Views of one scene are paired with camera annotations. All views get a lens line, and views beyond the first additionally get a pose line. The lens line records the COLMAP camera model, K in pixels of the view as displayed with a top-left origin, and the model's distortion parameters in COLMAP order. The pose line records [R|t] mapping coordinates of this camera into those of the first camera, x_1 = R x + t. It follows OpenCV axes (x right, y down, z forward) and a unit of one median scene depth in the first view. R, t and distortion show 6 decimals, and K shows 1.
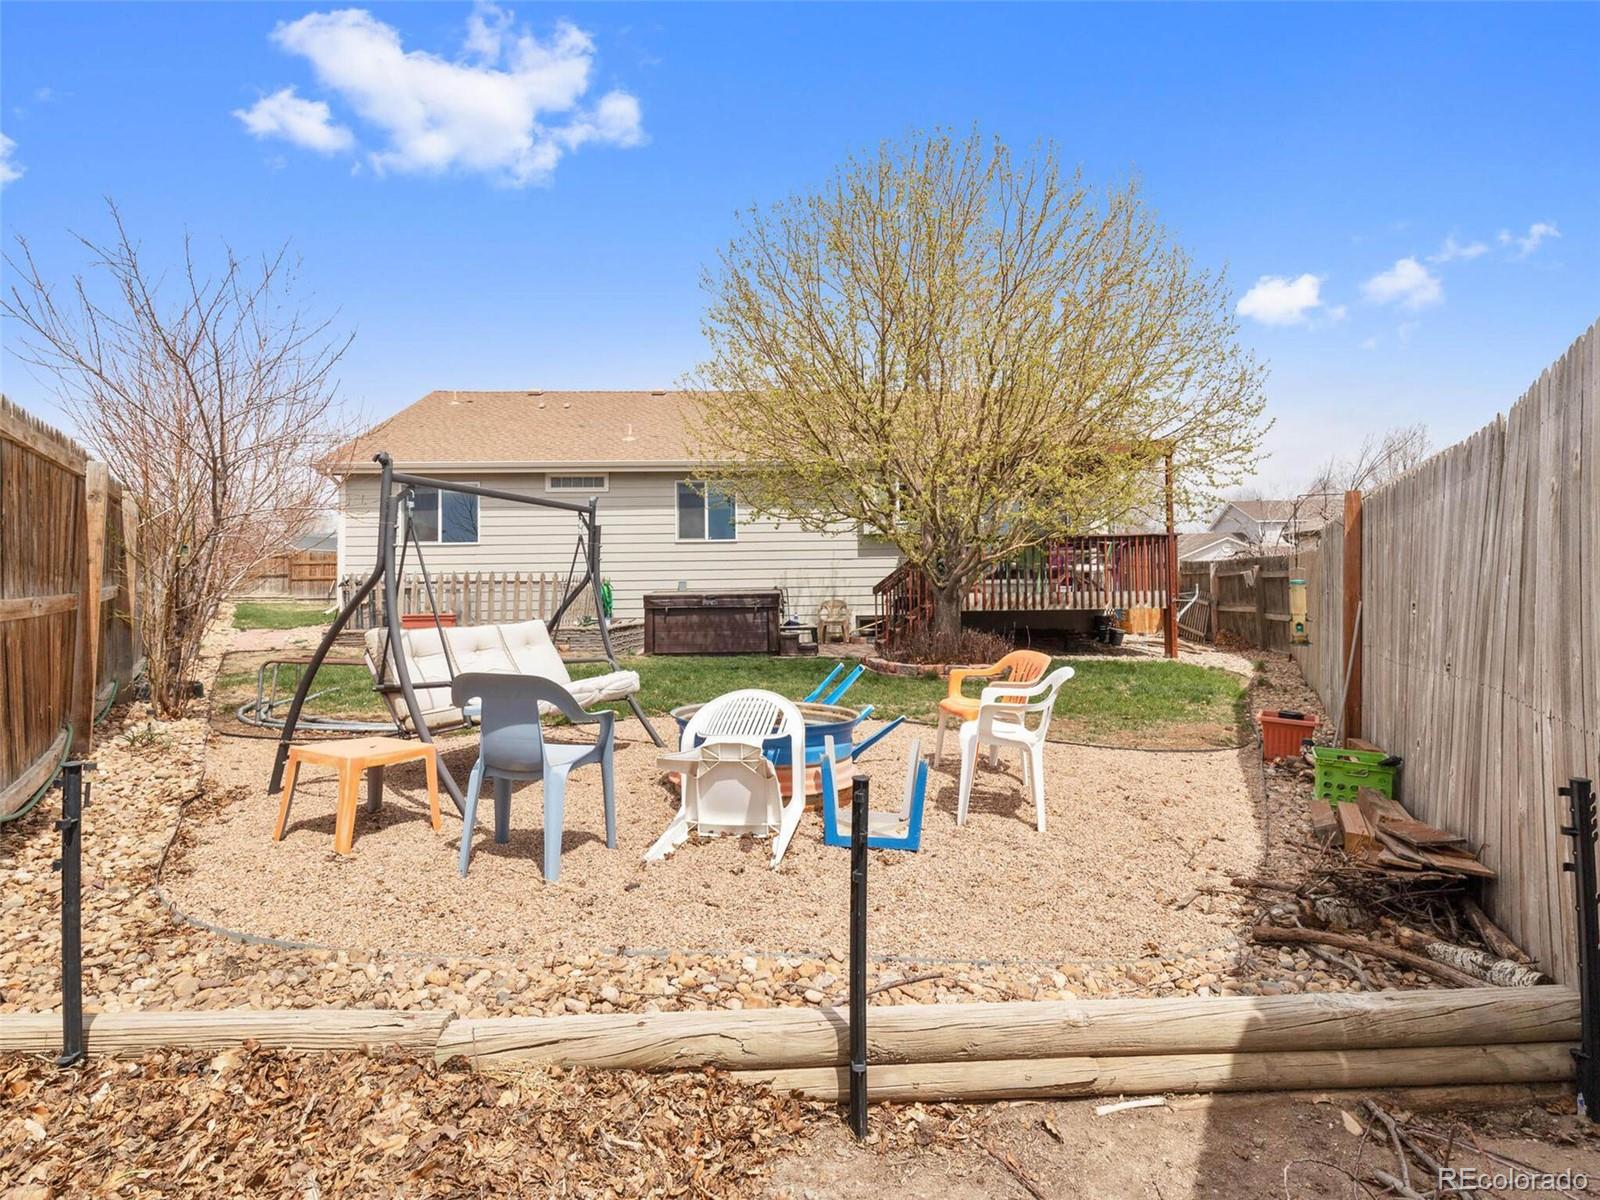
lens RADIAL K [[811.3, 0, 798.8], [0, 811.3, 595.5], [0, 0, 1]] dist [0.010296, -0.002263]
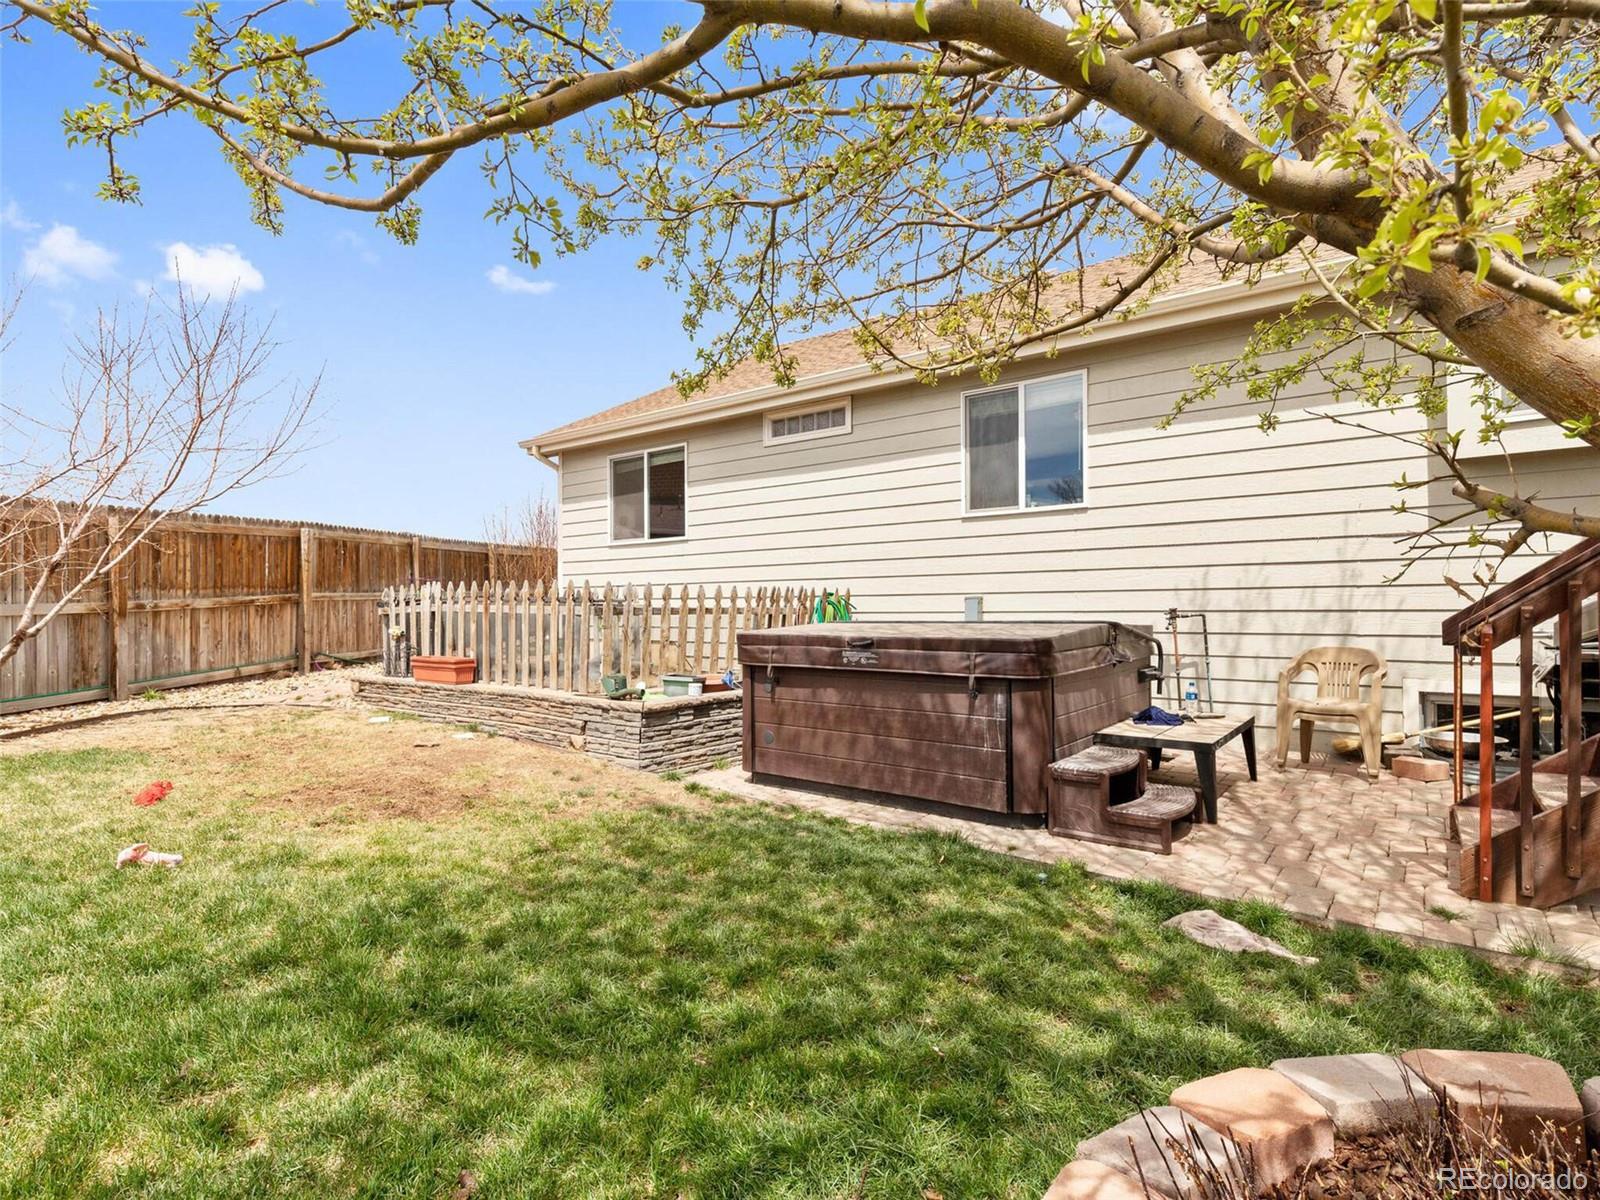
lens RADIAL K [[811.3, 0, 813.0], [0, 811.3, 608.3], [0, 0, 1]] dist [0.010296, -0.002263]
pose [[0.786984, 0.006959, -0.616934, 0.082069], [-0.005112, 0.999976, 0.004759, -0.012493], [0.616952, -0.000591, 0.787000, 0.556152]]
